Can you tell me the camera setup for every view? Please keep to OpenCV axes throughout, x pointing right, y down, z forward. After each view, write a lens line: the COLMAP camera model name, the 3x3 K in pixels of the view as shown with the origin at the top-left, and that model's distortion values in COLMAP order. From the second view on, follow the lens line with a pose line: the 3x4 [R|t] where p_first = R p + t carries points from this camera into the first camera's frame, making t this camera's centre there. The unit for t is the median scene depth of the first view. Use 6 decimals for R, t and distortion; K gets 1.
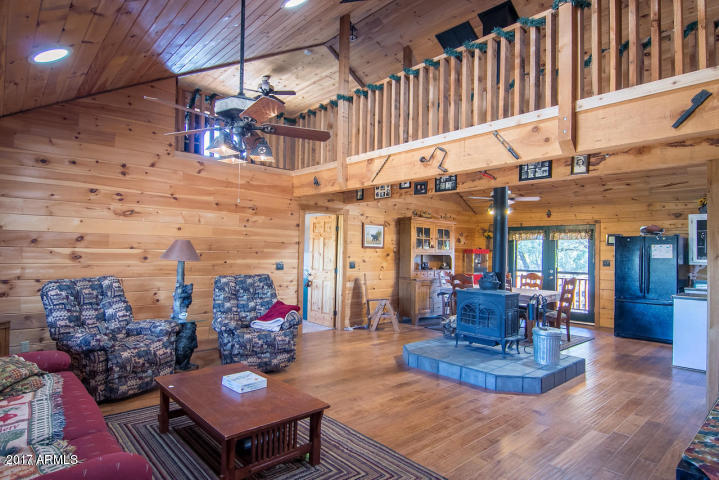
lens RADIAL K [[407.4, 0, 353.6], [0, 407.4, 238.9], [0, 0, 1]] dist [-0.001140, -0.001155]
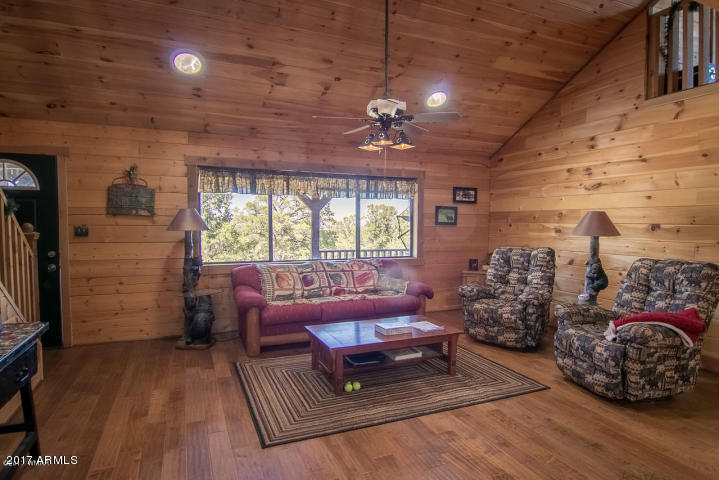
lens RADIAL K [[407.4, 0, 355.7], [0, 407.4, 239.5], [0, 0, 1]] dist [-0.001140, -0.001155]
pose [[-0.320008, 0.018784, -0.947229, 0.478743], [0.014172, 0.999786, 0.015039, 0.034867], [0.947309, -0.008611, -0.320206, 0.670783]]
